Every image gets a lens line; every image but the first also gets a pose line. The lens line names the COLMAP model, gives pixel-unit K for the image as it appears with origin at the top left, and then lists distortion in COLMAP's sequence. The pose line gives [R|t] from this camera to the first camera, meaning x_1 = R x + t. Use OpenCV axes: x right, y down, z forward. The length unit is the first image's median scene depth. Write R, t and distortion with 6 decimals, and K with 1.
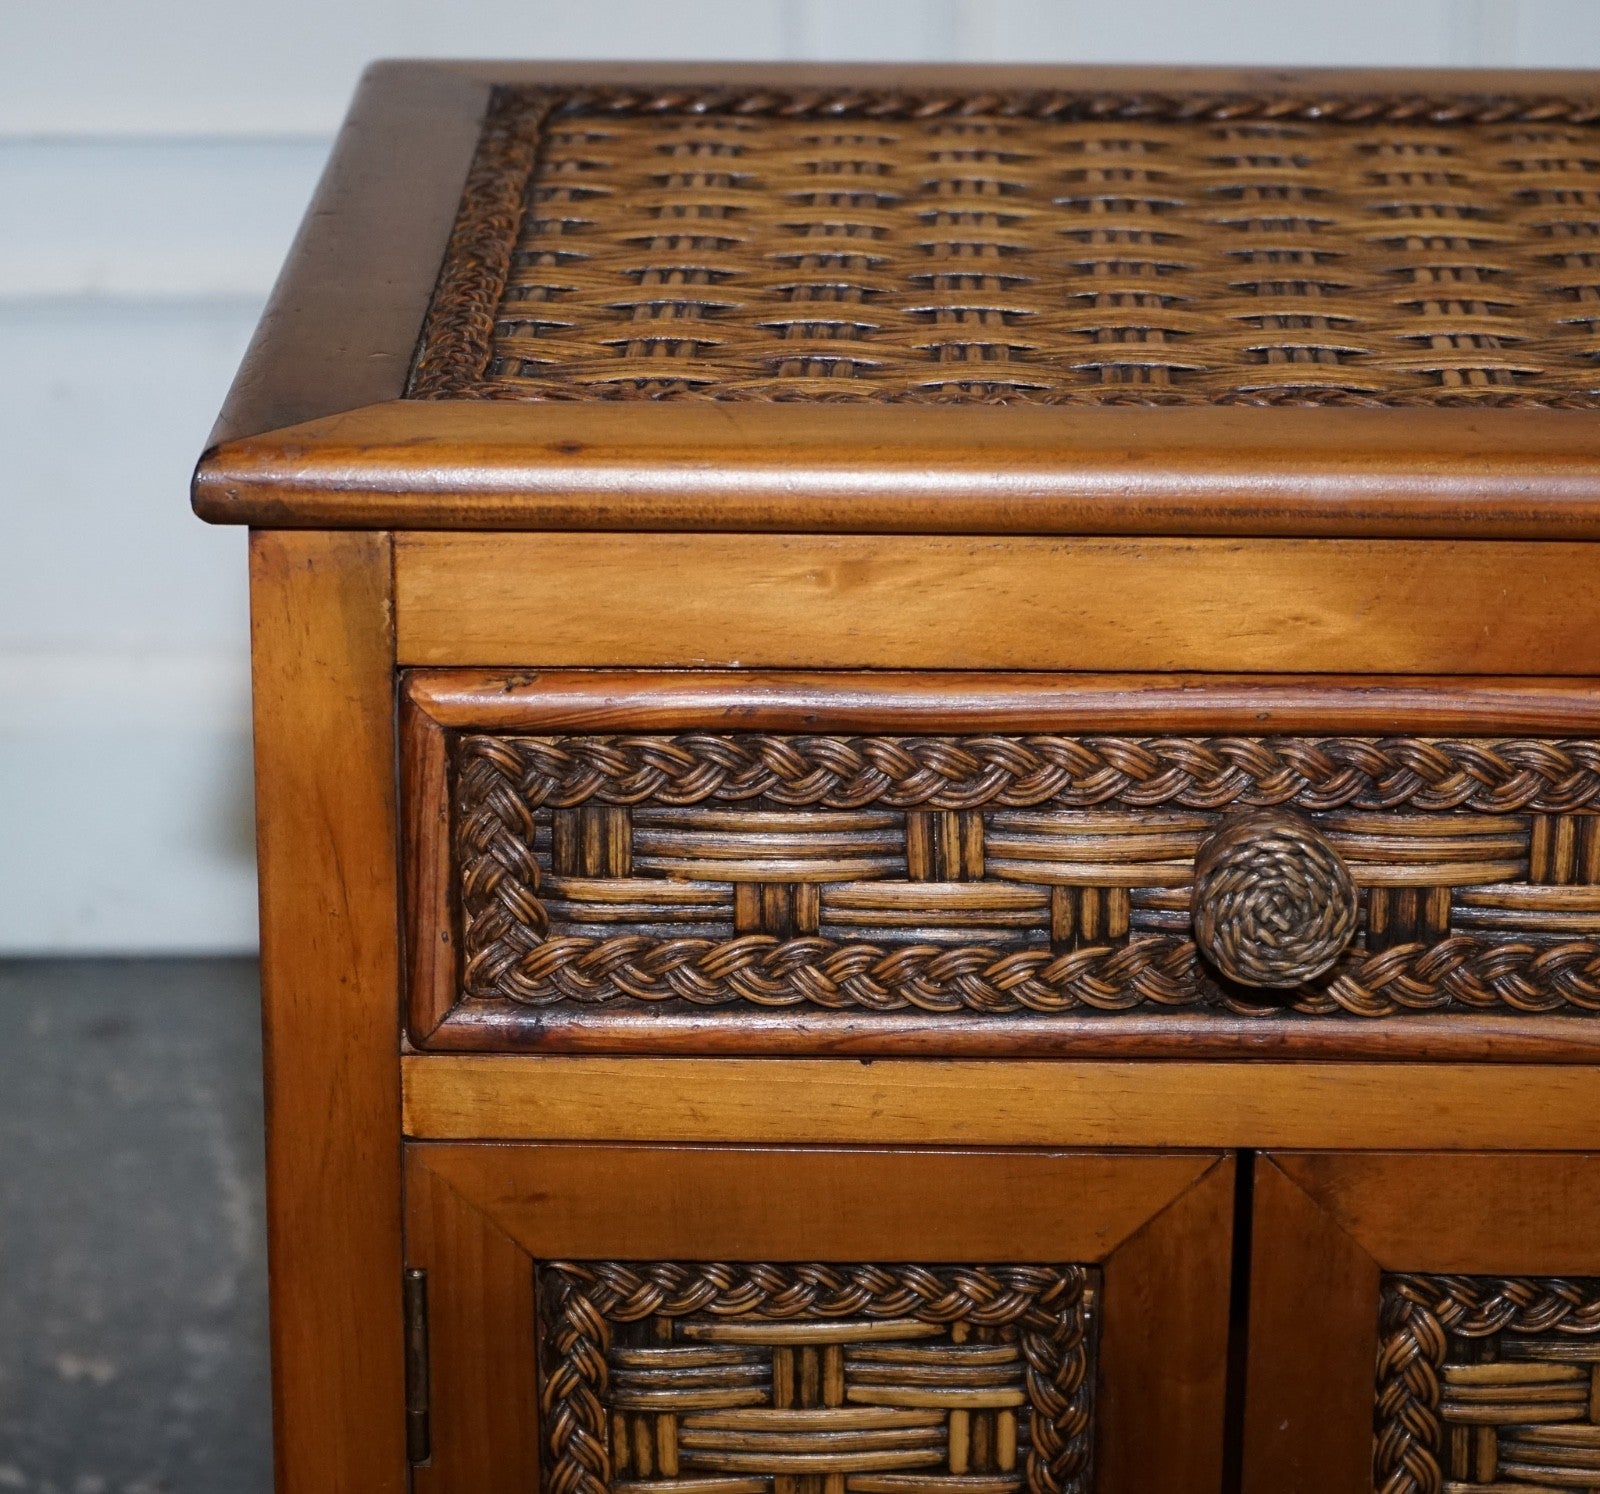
lens RADIAL K [[4953.8, 0, 782.1], [0, 4953.8, 752.6], [0, 0, 1]] dist [0.042536, 0.000000]
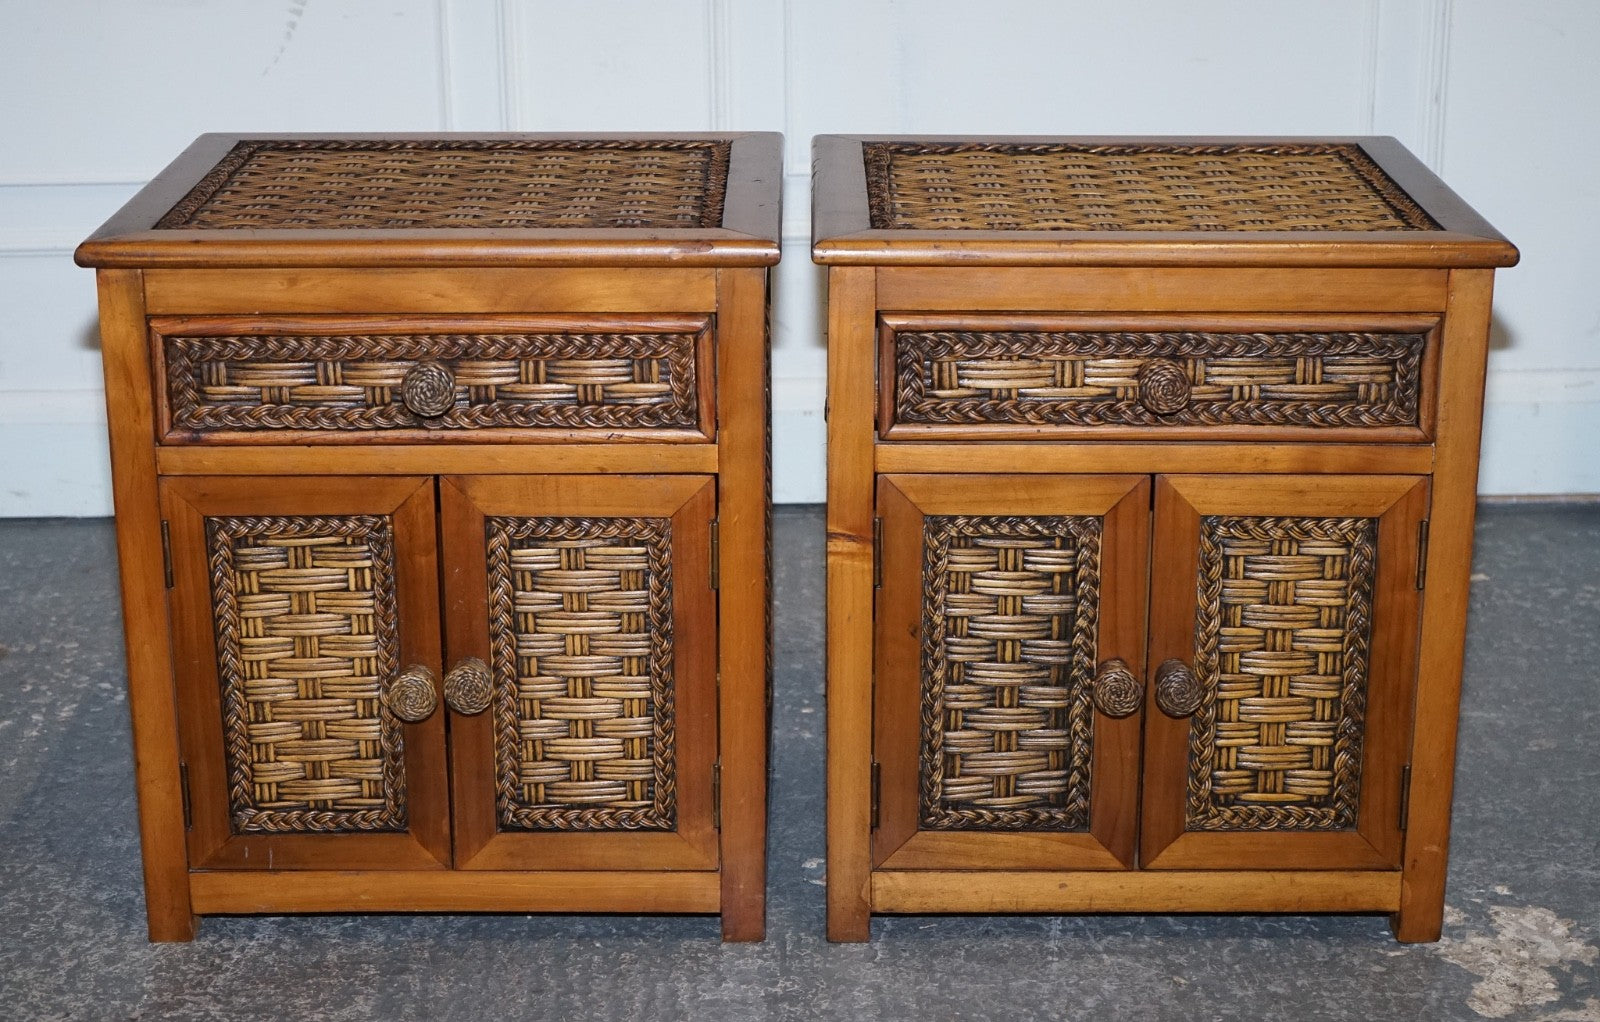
lens RADIAL K [[2746.7, 0, 852.2], [0, 2746.7, 481.5], [0, 0, 1]] dist [-0.012899, 0.000000]
pose [[0.999590, -0.012548, 0.025721, 0.306119], [0.013504, 0.999212, -0.037334, 0.150760], [-0.025232, 0.037666, 0.998972, -0.689060]]
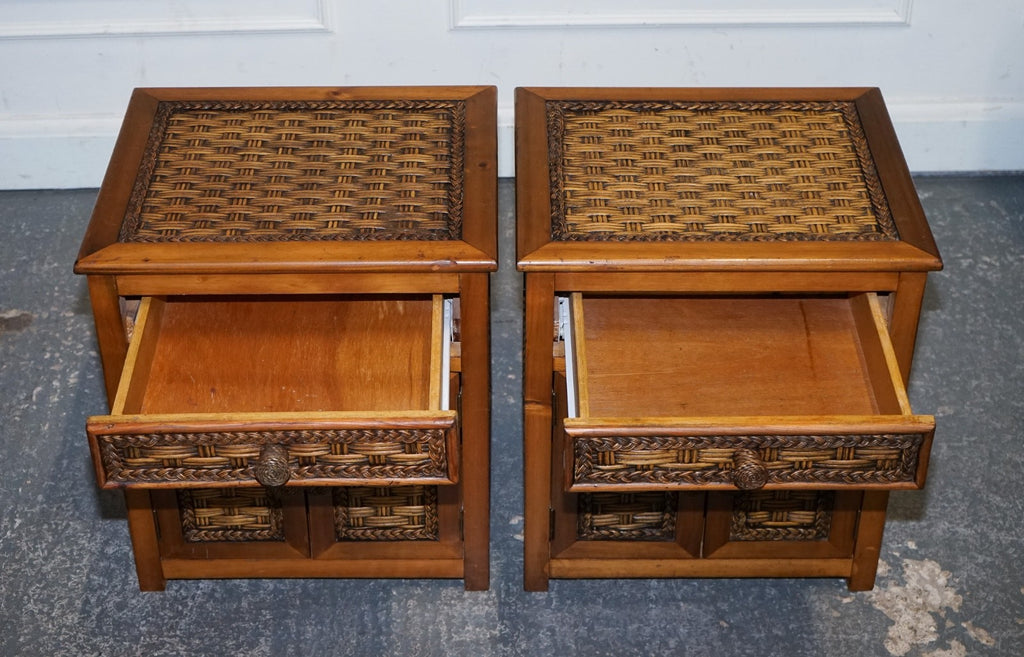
lens RADIAL K [[1757.9, 0, 518.6], [0, 1757.9, 301.6], [0, 0, 1]] dist [-0.012899, 0.000000]
pose [[0.999754, -0.017156, 0.014040, 0.302795], [0.012633, 0.961335, 0.275092, -0.491739], [-0.018216, -0.274847, 0.961315, -0.738742]]
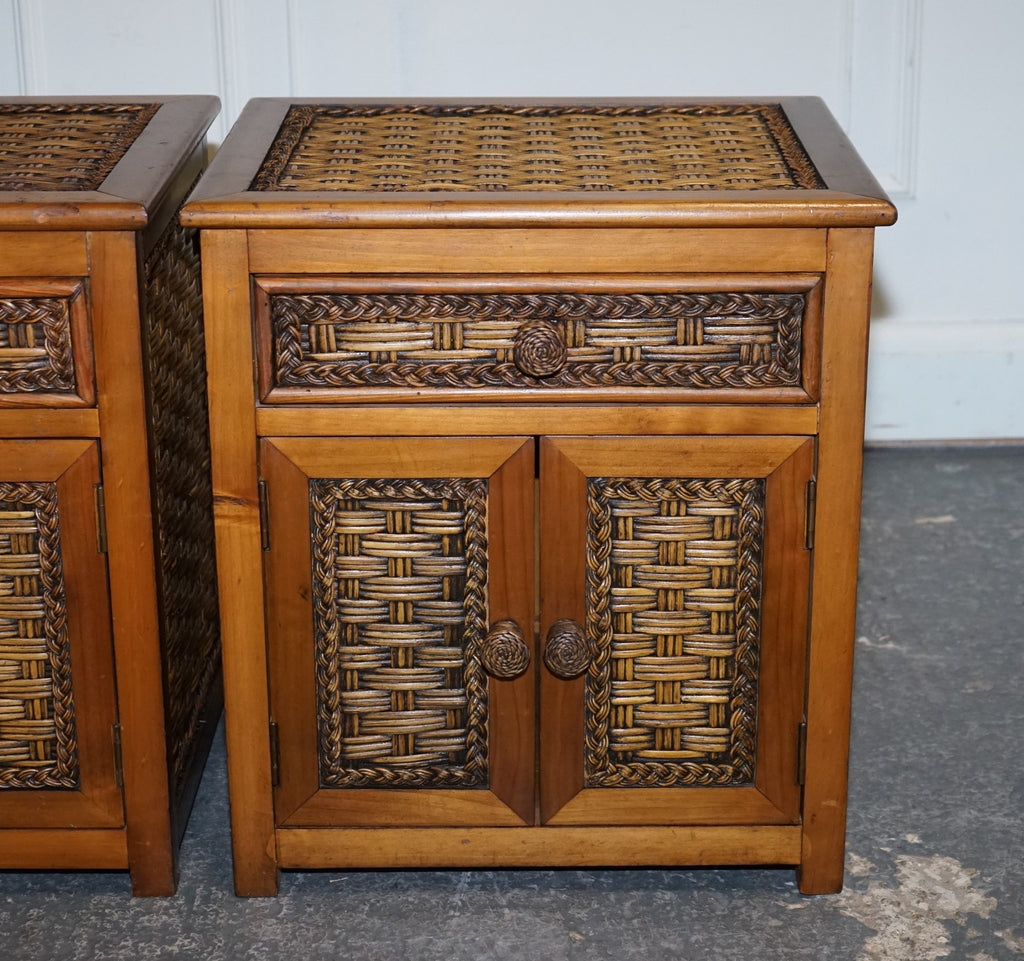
lens RADIAL K [[2327.0, 0, 564.5], [0, 2327.0, 482.4], [0, 0, 1]] dist [-0.017348, 0.000000]
pose [[0.999544, -0.018082, 0.024169, 0.517021], [0.018186, 0.999826, -0.004078, 0.120112], [-0.024091, 0.004516, 0.999700, -0.431827]]
